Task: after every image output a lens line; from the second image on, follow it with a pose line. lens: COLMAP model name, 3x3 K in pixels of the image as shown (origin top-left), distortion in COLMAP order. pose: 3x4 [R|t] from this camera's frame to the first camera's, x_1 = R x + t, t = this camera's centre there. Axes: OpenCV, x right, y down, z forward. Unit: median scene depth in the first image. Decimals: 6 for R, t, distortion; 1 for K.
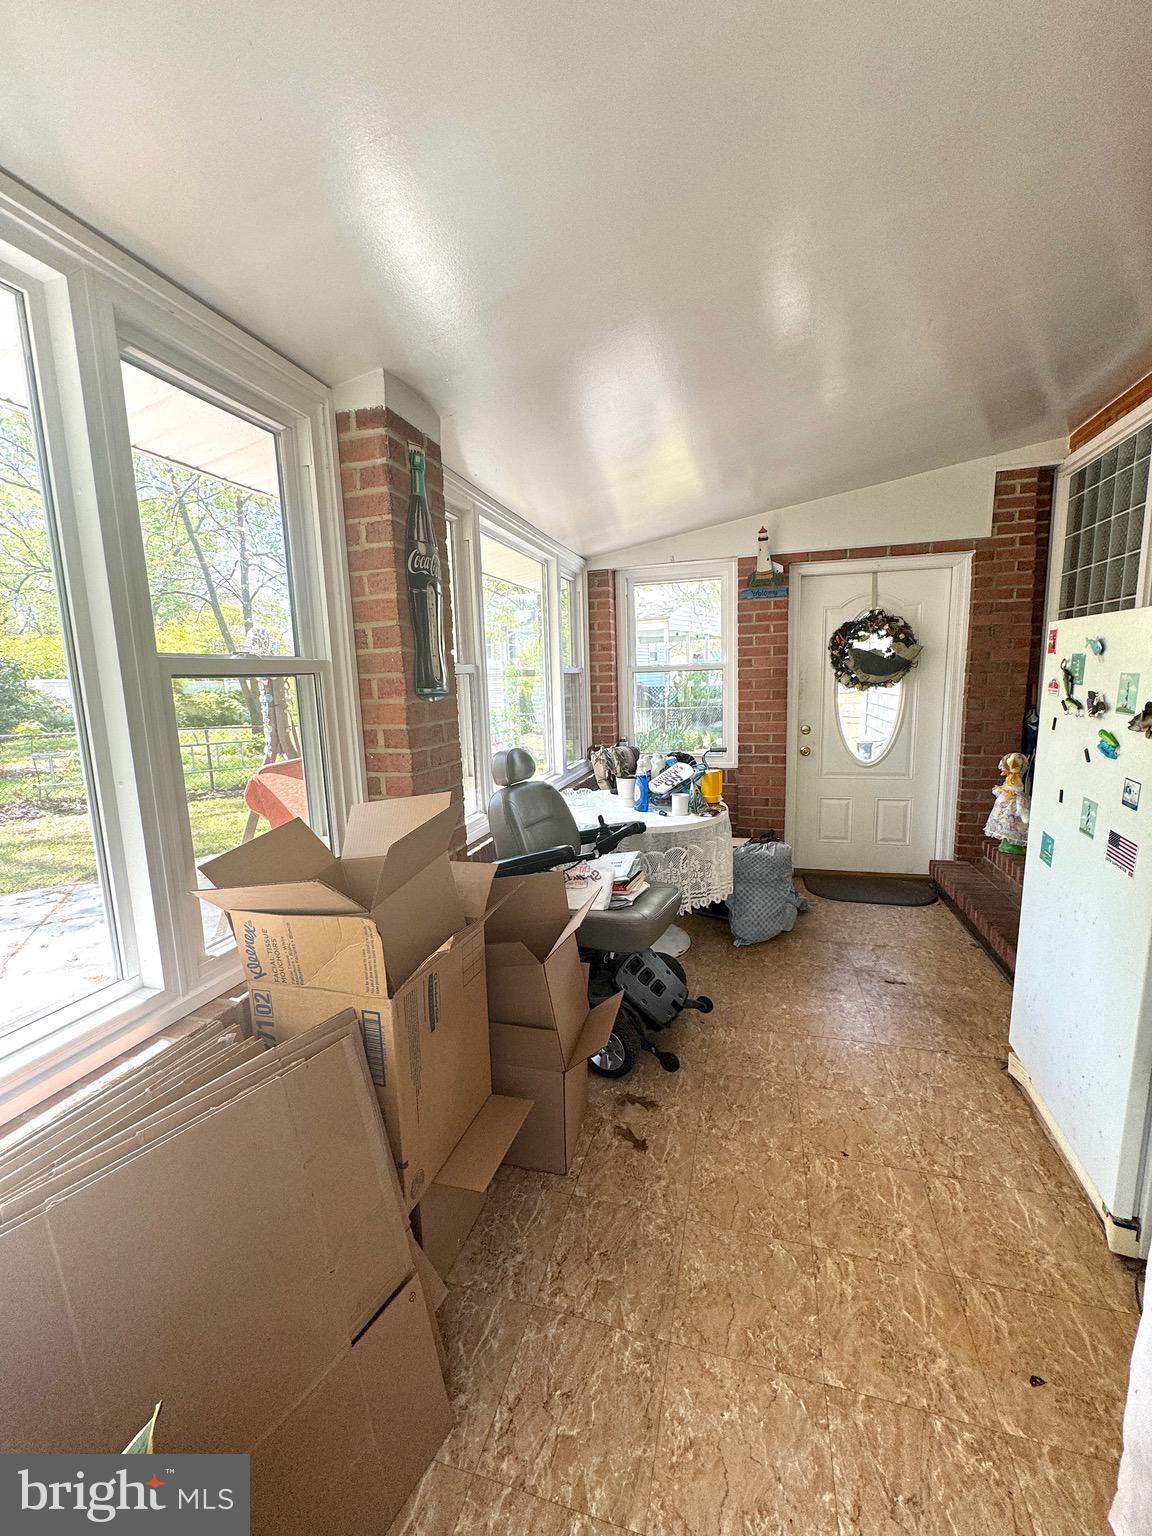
lens RADIAL K [[610.7, 0, 578.4], [0, 610.7, 763.0], [0, 0, 1]] dist [0.001210, 0.000303]
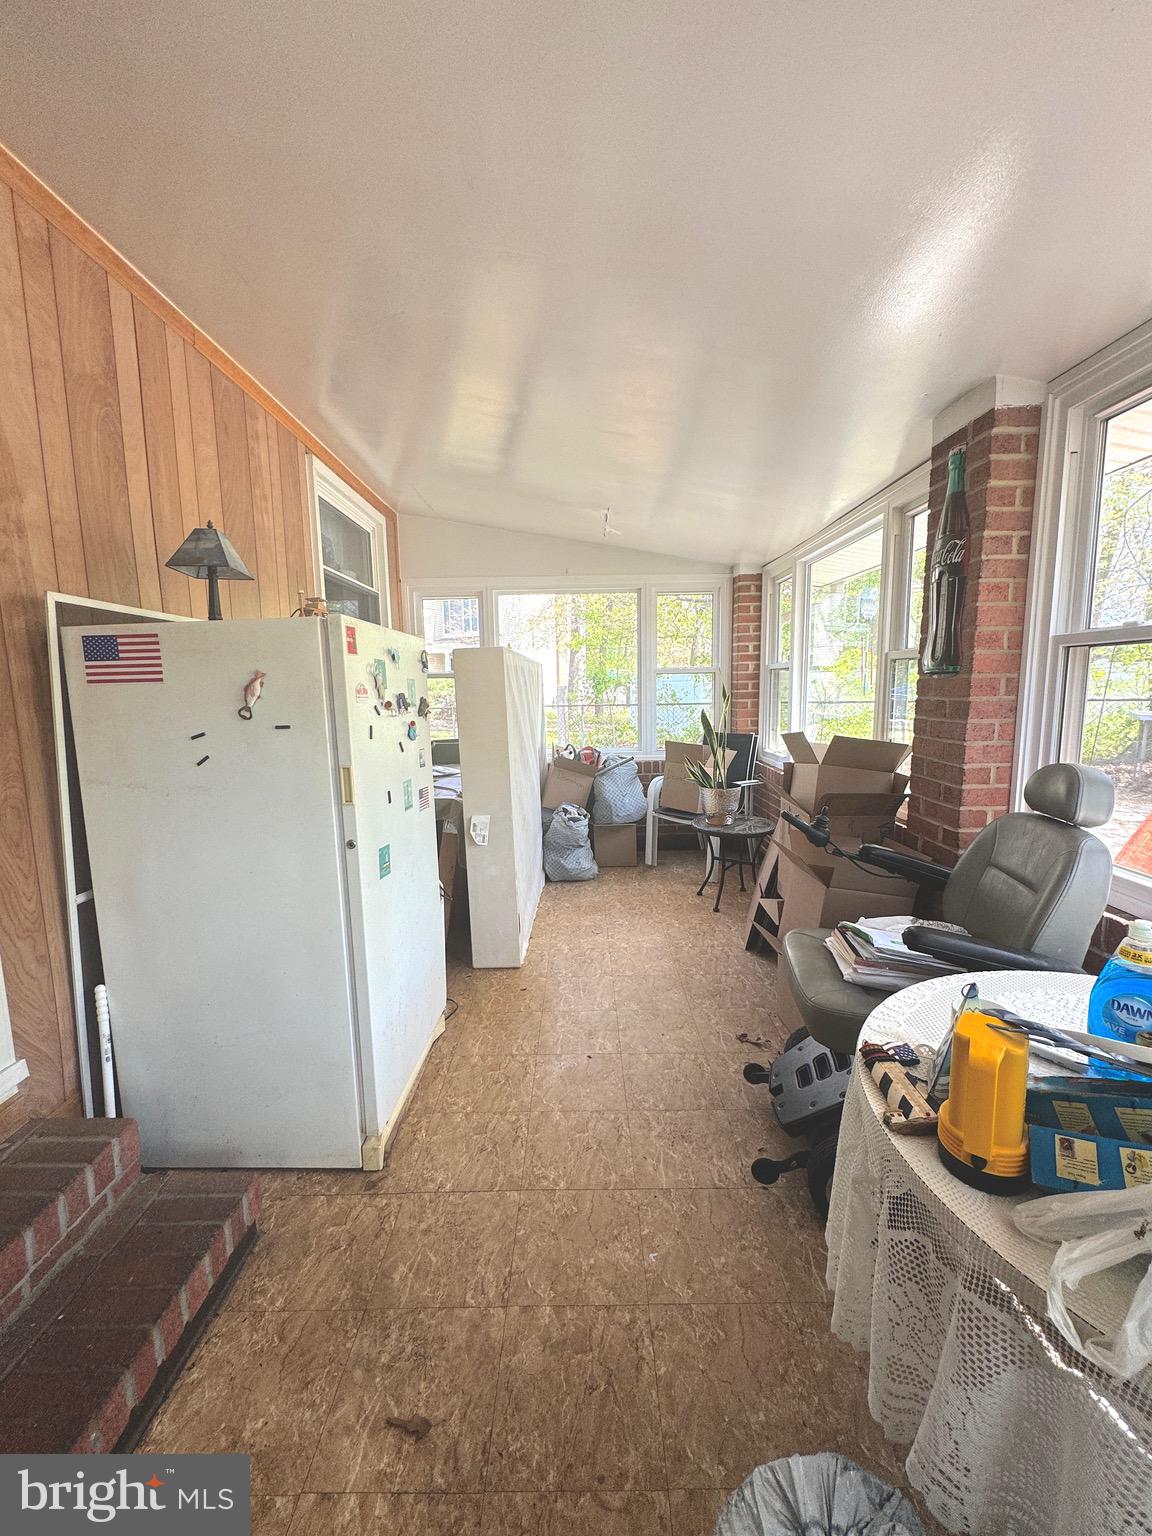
lens RADIAL K [[610.7, 0, 578.4], [0, 610.7, 763.0], [0, 0, 1]] dist [0.001210, 0.000303]
pose [[-0.961148, 0.079402, -0.264368, 0.714895], [0.004940, 0.962529, 0.271135, -0.264254], [0.275990, 0.259295, -0.925524, 1.925774]]
